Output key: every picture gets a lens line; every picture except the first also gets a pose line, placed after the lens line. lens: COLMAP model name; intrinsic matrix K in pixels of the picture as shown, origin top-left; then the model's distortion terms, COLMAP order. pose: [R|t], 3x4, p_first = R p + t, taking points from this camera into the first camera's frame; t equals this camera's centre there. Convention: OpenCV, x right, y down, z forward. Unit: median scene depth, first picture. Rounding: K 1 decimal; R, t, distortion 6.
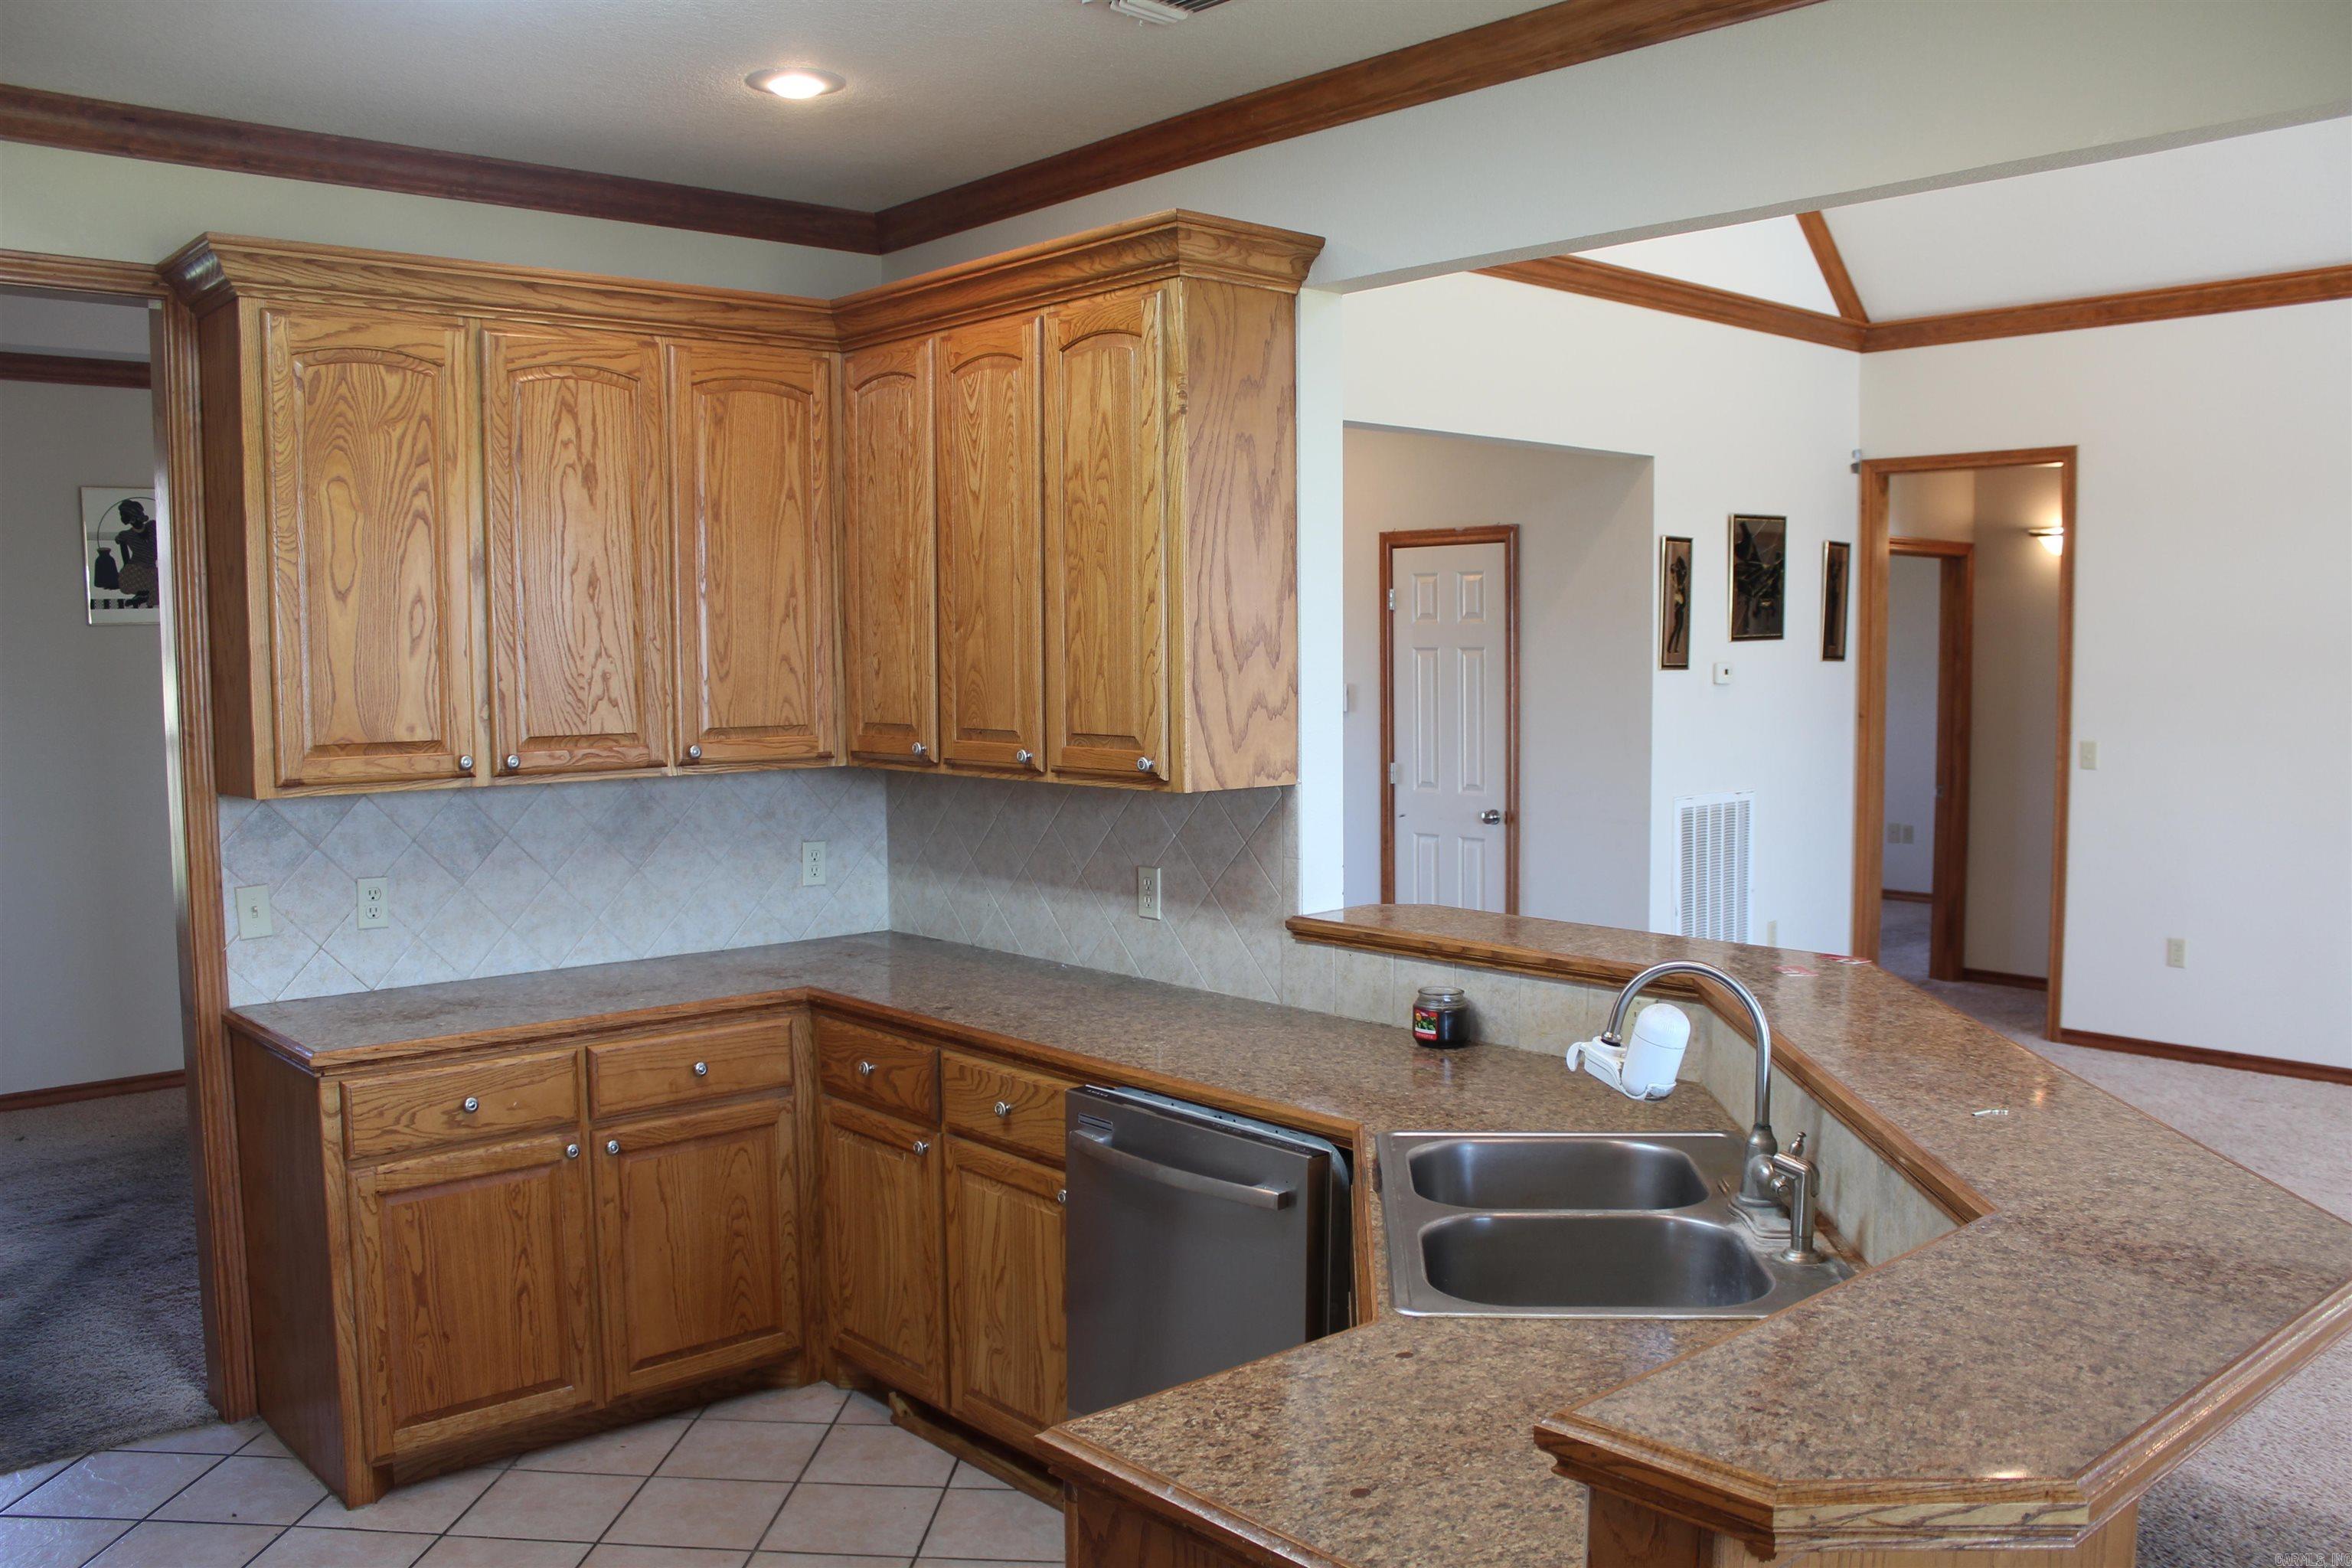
lens RADIAL K [[1945.3, 0, 1182.8], [0, 1945.3, 814.3], [0, 0, 1]] dist [-0.174110, 0.154668]
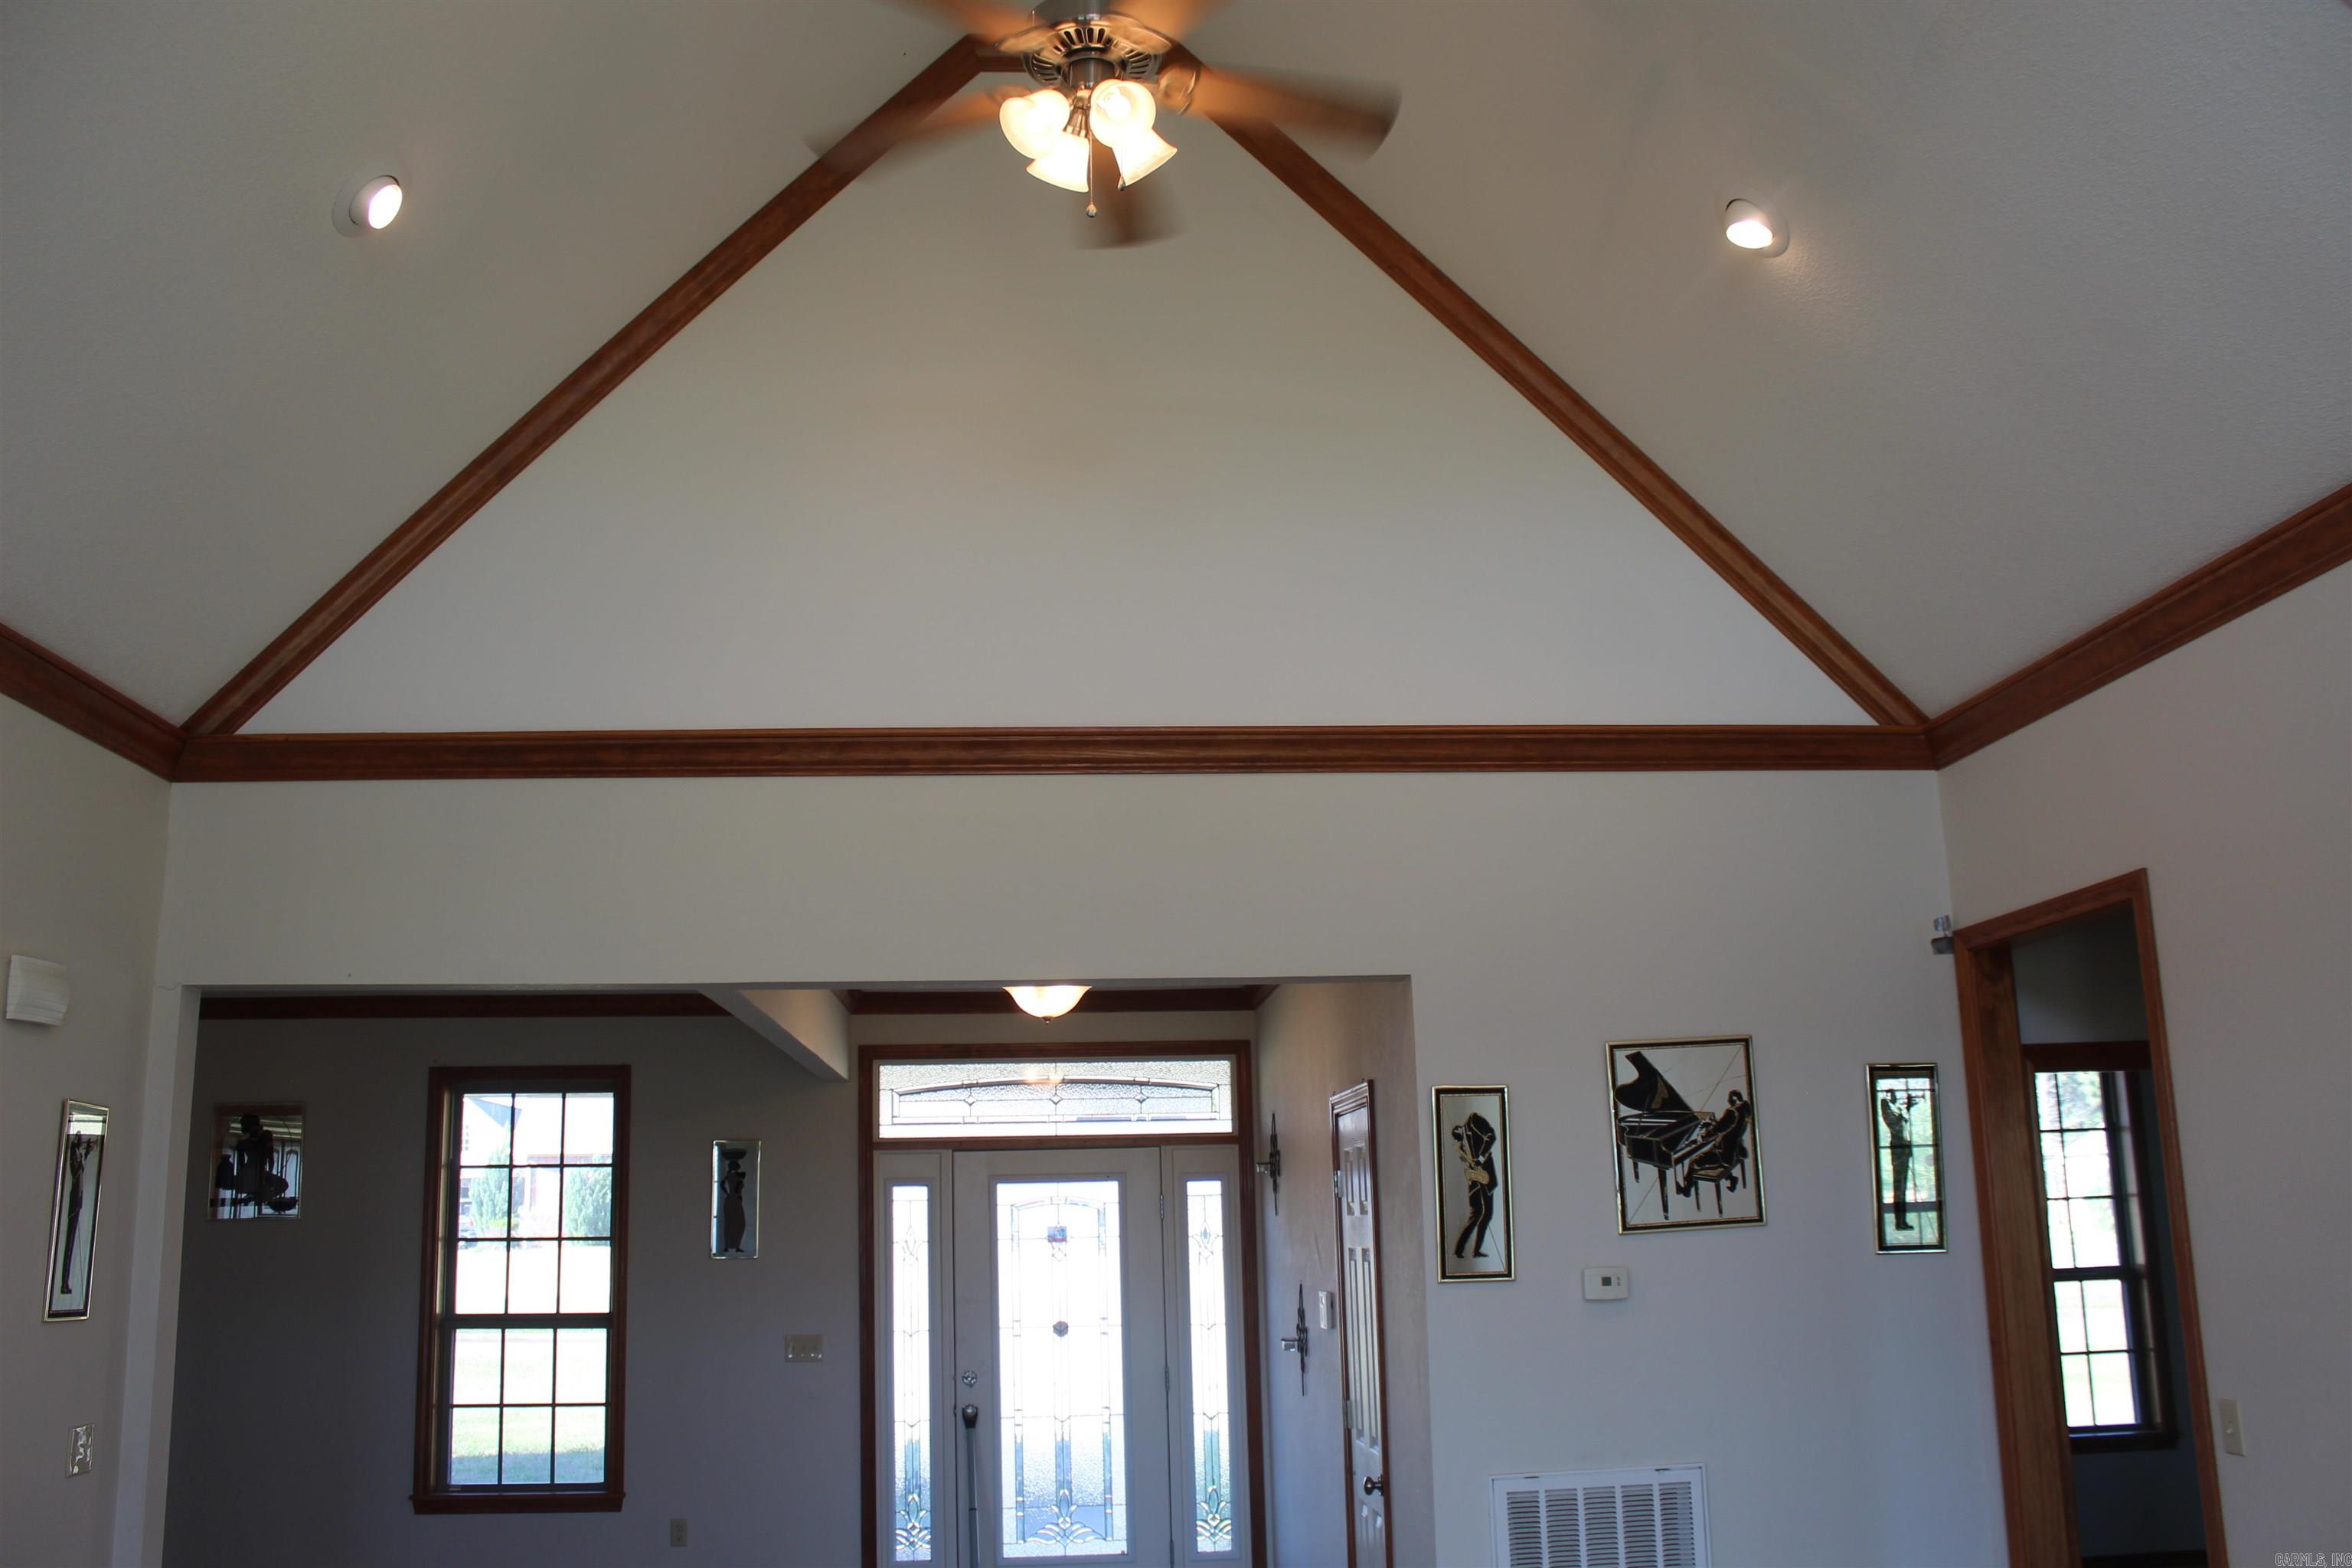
lens RADIAL K [[1945.3, 0, 1182.8], [0, 1945.3, 814.3], [0, 0, 1]] dist [-0.174110, 0.154668]
pose [[0.799207, -0.136963, -0.585242, 0.561102], [-0.035751, 0.961135, -0.273754, -0.042754], [0.599991, 0.239709, 0.763250, 0.367121]]
